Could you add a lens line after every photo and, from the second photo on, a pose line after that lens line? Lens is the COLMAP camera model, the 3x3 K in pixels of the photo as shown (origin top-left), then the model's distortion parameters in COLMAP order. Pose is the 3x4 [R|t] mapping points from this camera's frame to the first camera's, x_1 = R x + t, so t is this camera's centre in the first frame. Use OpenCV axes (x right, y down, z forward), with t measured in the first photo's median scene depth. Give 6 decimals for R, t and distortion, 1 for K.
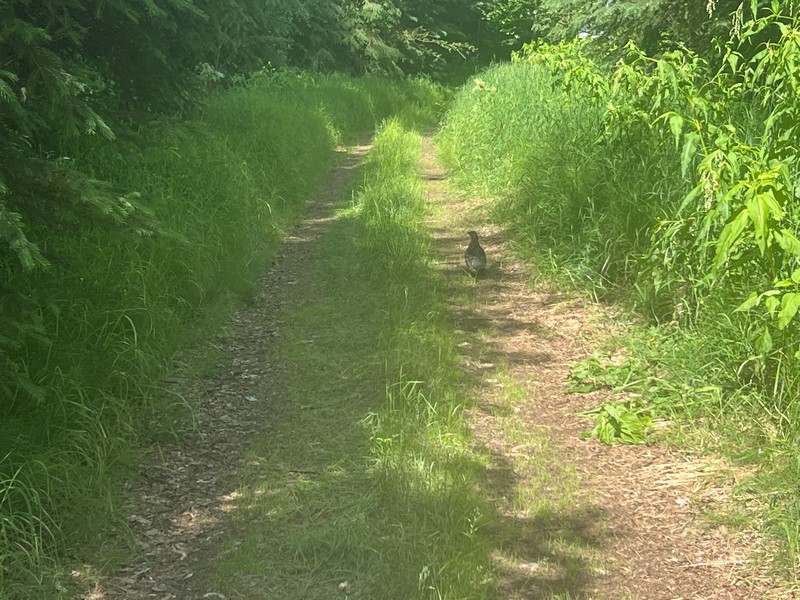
lens RADIAL K [[1730.0, 0, 404.8], [0, 1730.0, 324.0], [0, 0, 1]] dist [0.075315, 0.000000]
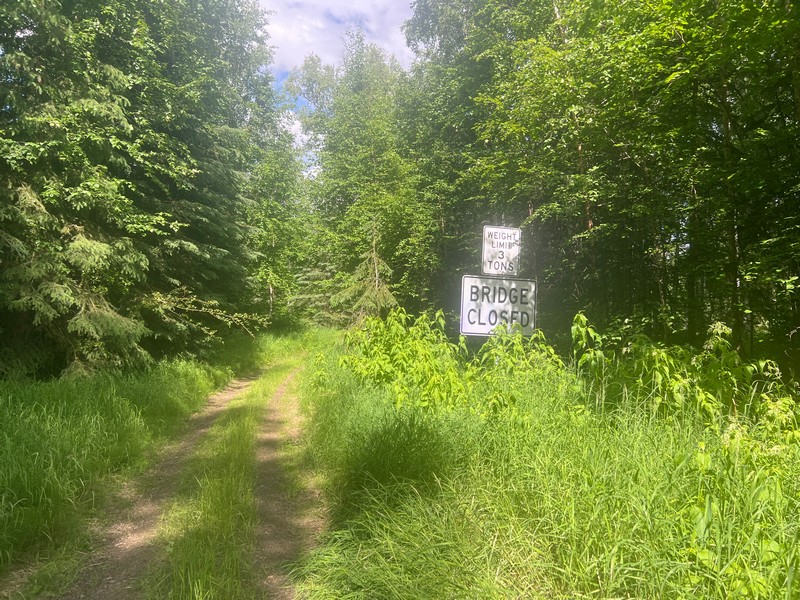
lens RADIAL K [[609.9, 0, 398.6], [0, 609.9, 298.8], [0, 0, 1]] dist [0.075052, -0.073475]
pose [[0.942587, 0.029003, 0.332700, 0.026685], [0.036359, 0.981388, -0.188561, -0.374967], [-0.331977, 0.189832, 0.923989, 2.357928]]
